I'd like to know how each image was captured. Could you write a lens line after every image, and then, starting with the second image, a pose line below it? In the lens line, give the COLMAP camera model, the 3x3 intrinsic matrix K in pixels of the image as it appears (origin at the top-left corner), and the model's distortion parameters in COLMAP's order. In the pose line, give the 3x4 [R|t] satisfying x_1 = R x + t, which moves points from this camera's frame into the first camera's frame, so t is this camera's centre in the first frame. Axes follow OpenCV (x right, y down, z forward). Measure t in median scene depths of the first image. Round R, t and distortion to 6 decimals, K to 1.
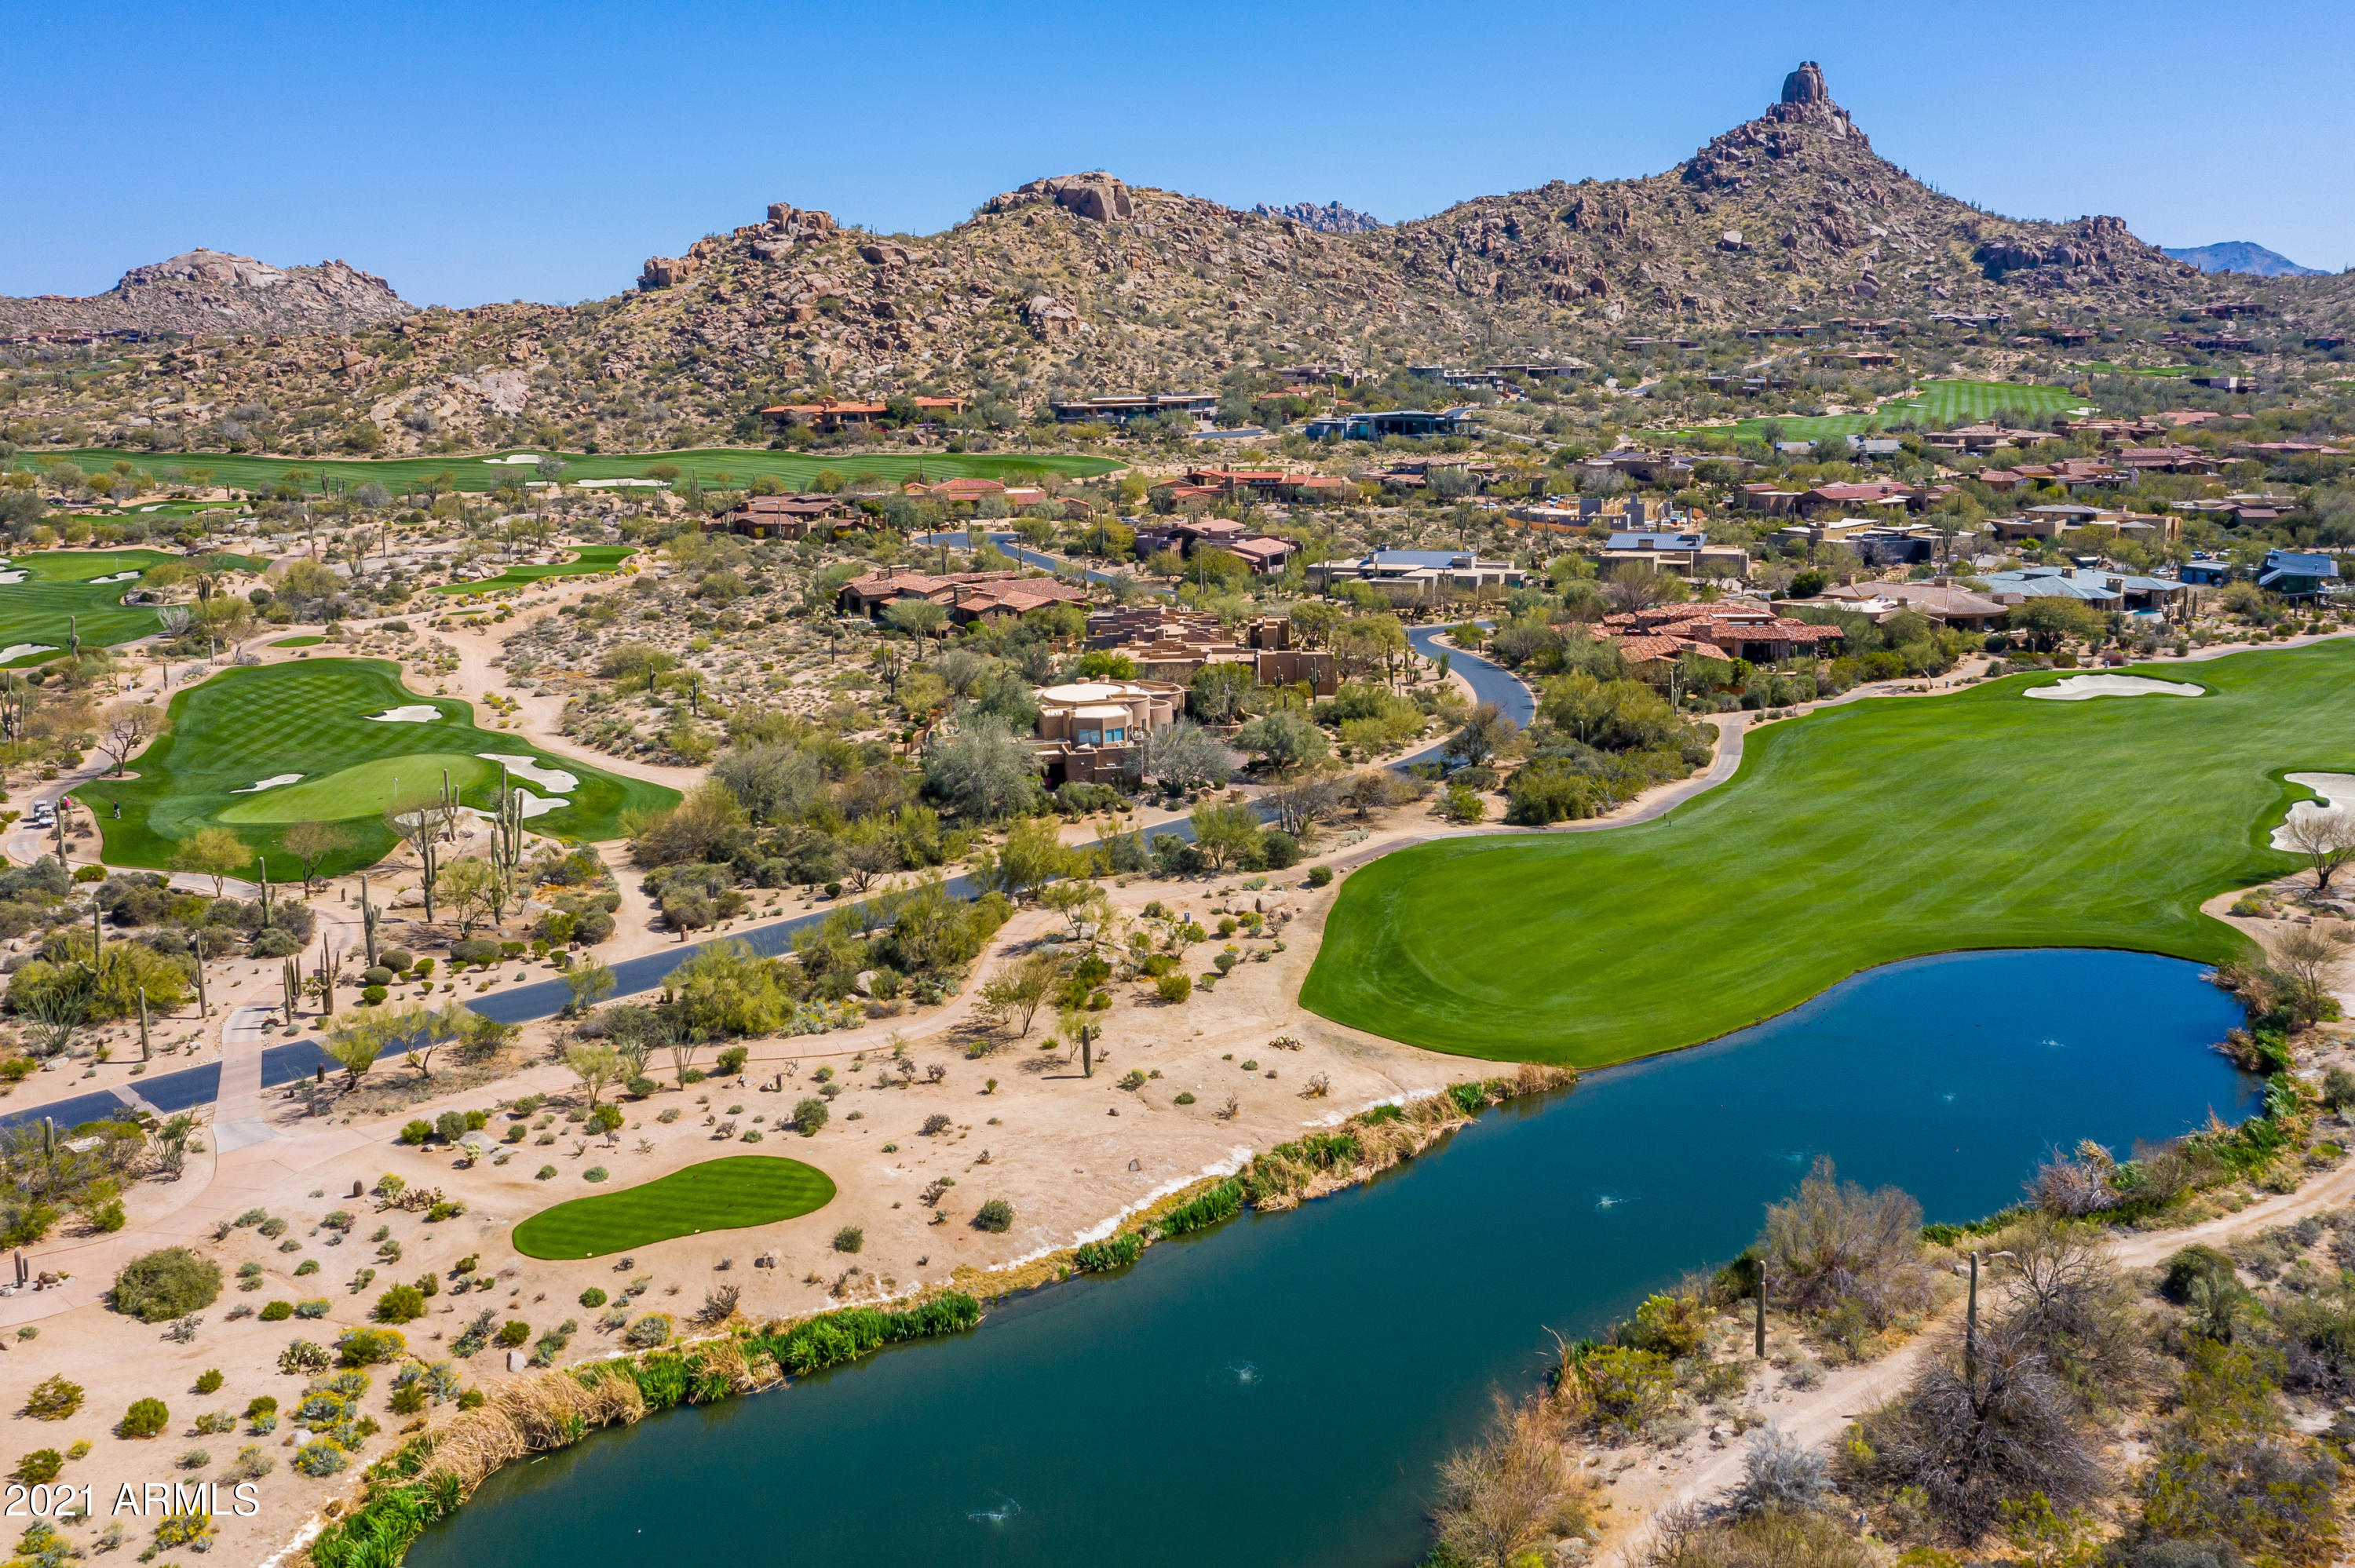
lens RADIAL K [[1950.9, 0, 1178.8], [0, 1950.9, 581.1], [0, 0, 1]] dist [-0.010899, 0.015758]
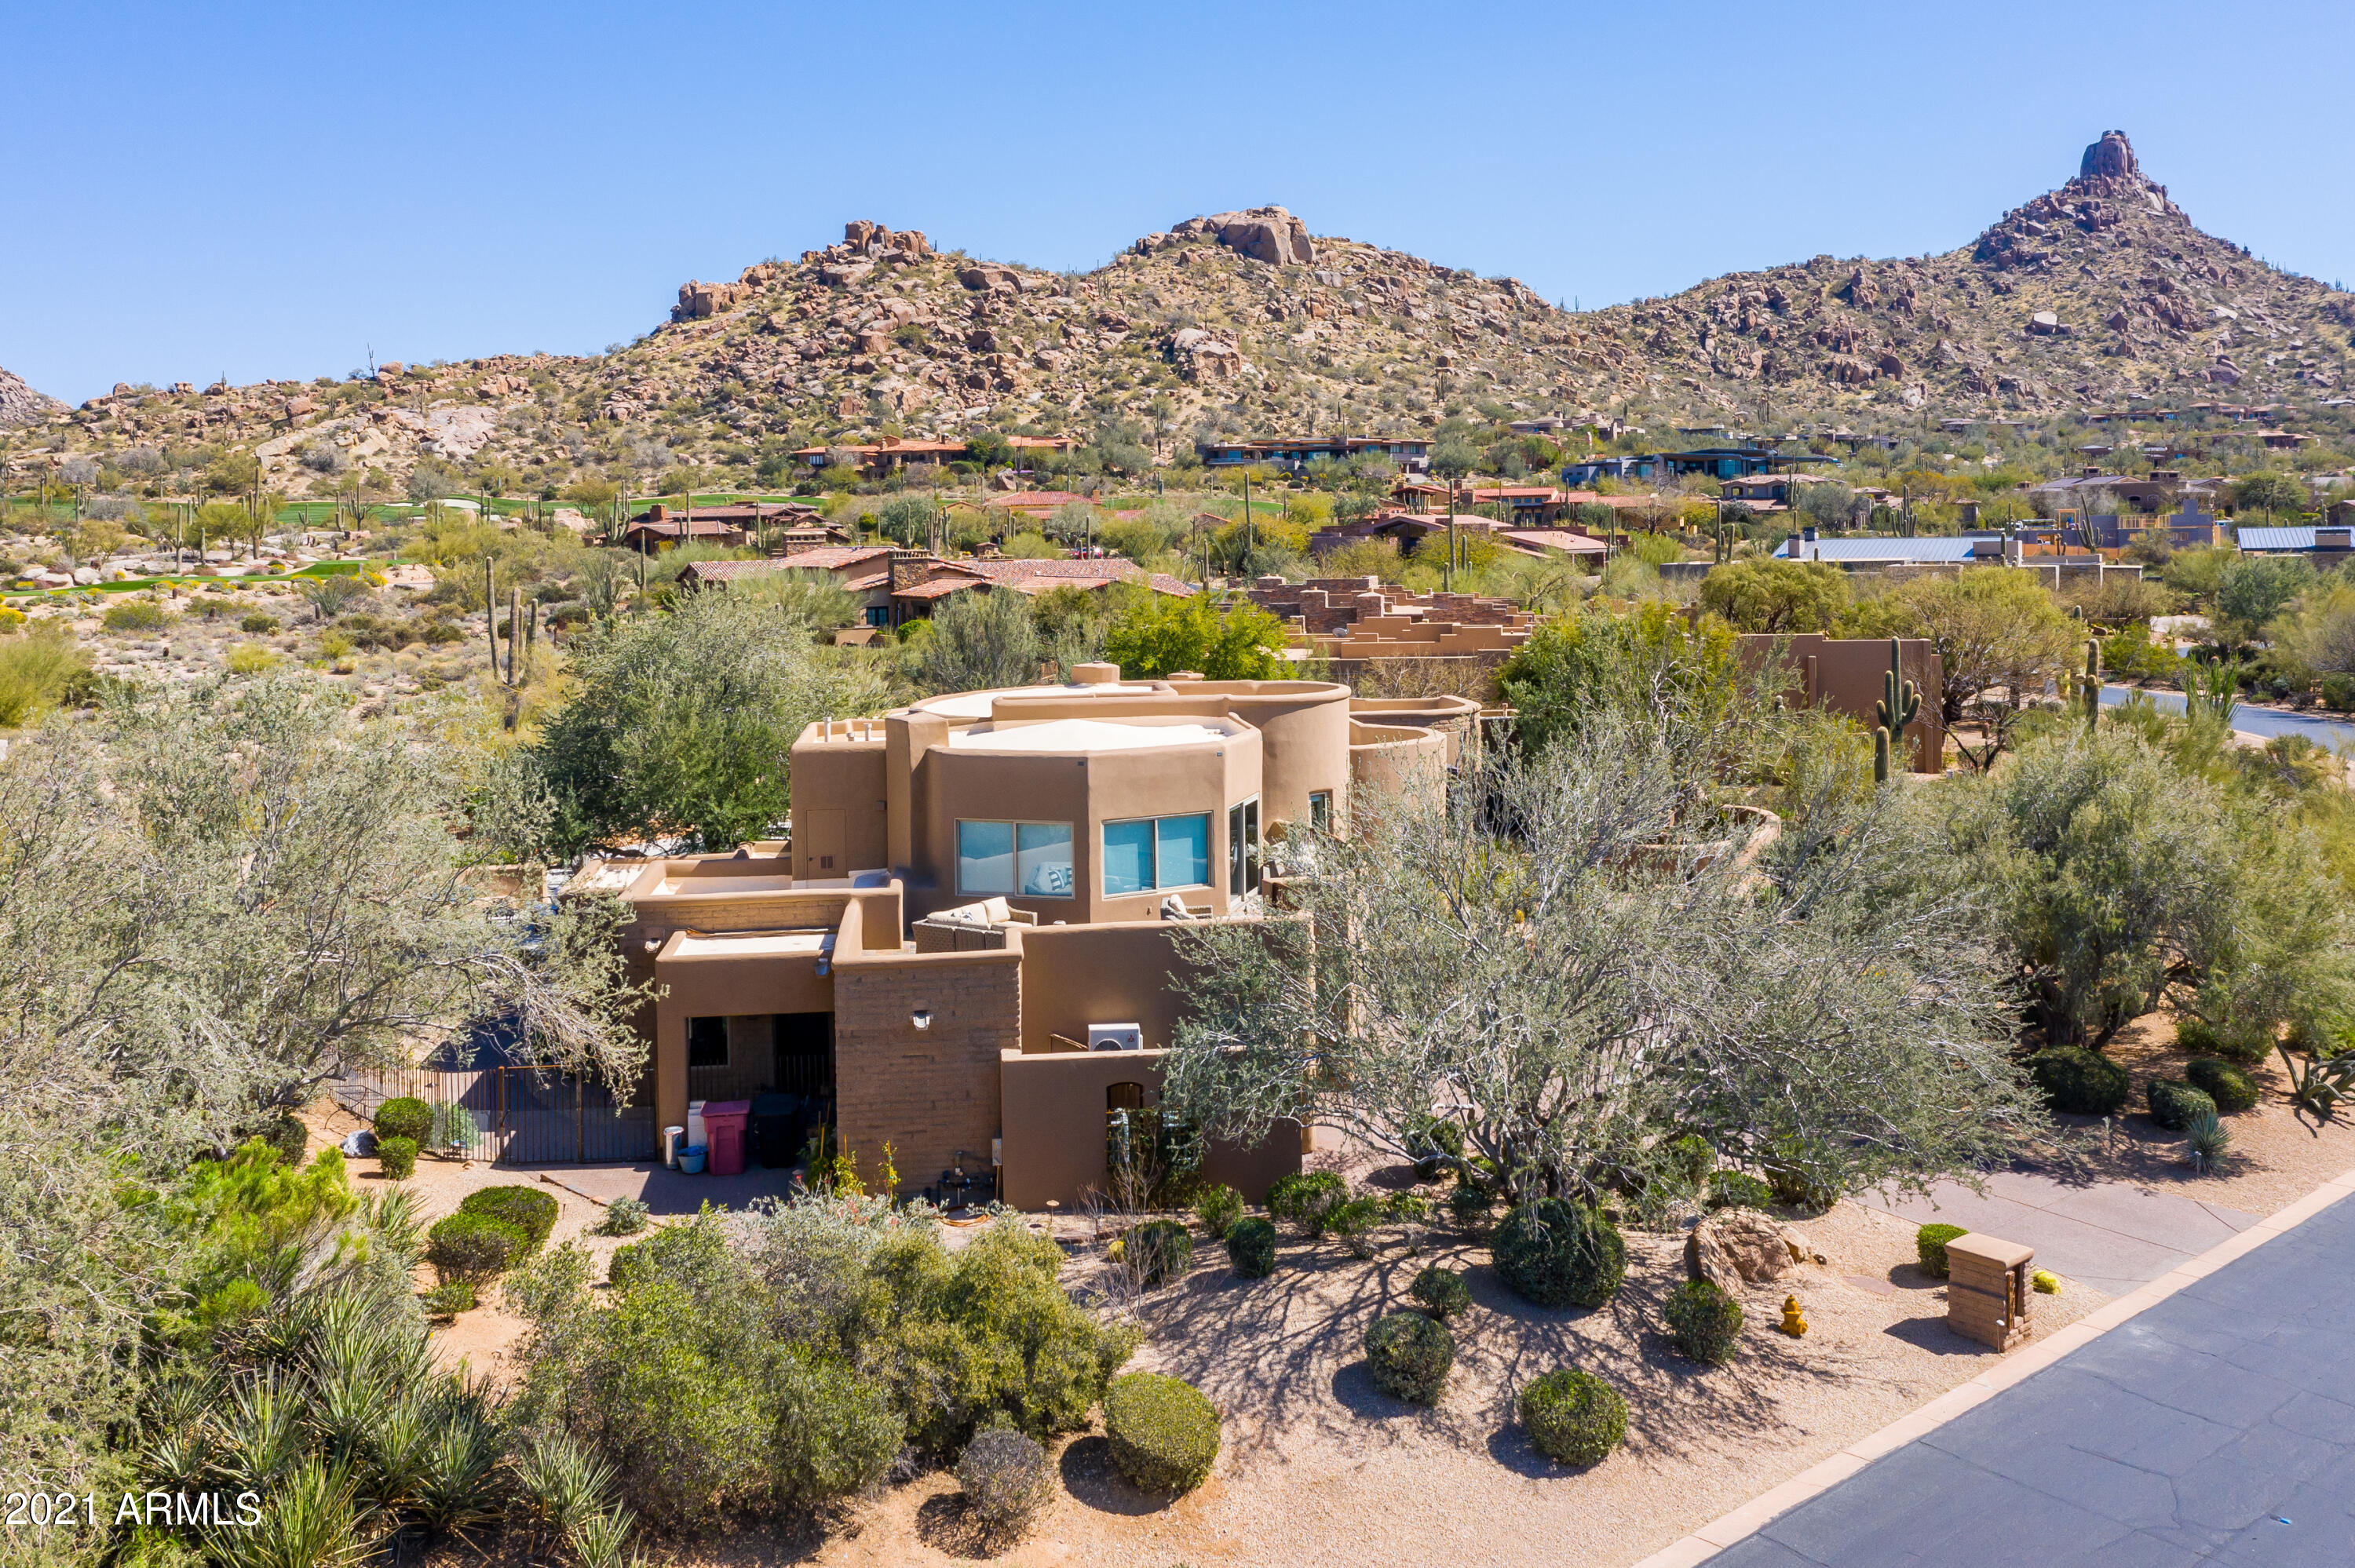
lens RADIAL K [[1950.9, 0, 1178.8], [0, 1950.9, 581.1], [0, 0, 1]] dist [-0.010899, 0.015758]
pose [[0.995610, 0.001490, -0.093591, -0.004264], [-0.010241, 0.995605, -0.093086, 0.021627], [0.093041, 0.093636, 0.991250, 0.251136]]
